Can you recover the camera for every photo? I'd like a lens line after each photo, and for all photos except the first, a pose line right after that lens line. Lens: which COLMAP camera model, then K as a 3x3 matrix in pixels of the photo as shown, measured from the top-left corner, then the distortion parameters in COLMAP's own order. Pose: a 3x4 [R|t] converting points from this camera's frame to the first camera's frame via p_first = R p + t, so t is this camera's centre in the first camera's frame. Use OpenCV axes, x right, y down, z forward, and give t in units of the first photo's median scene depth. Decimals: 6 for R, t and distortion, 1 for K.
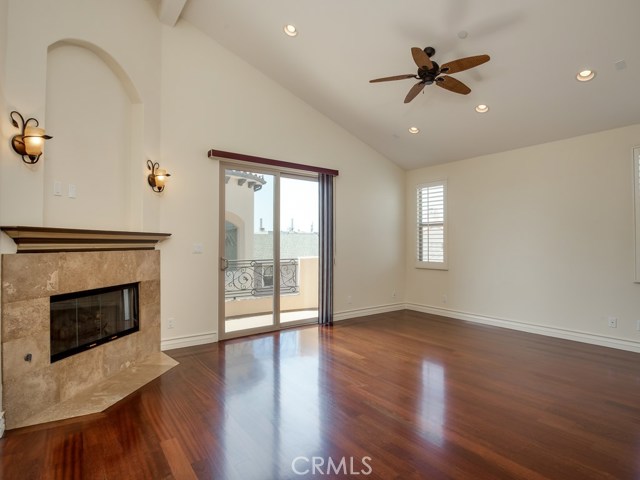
lens RADIAL K [[337.5, 0, 319.0], [0, 337.5, 245.5], [0, 0, 1]] dist [-0.031187, 0.003087]
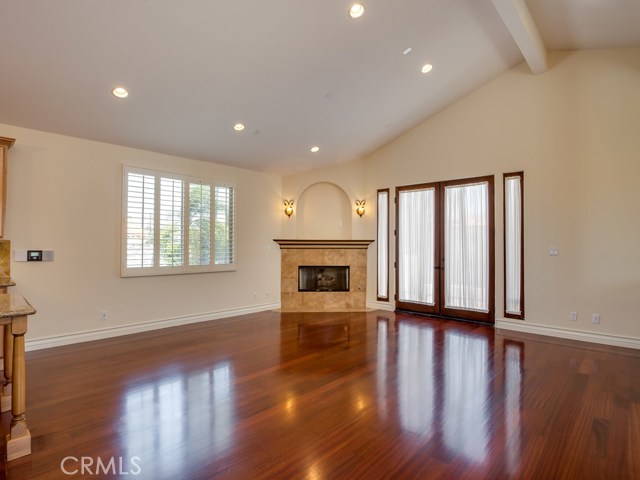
lens RADIAL K [[337.5, 0, 324.7], [0, 337.5, 237.2], [0, 0, 1]] dist [-0.031187, 0.003087]
pose [[0.216800, -0.018551, -0.976040, 1.419406], [-0.006884, 0.999766, -0.020531, -0.015815], [0.976192, 0.011171, 0.216621, 0.478238]]
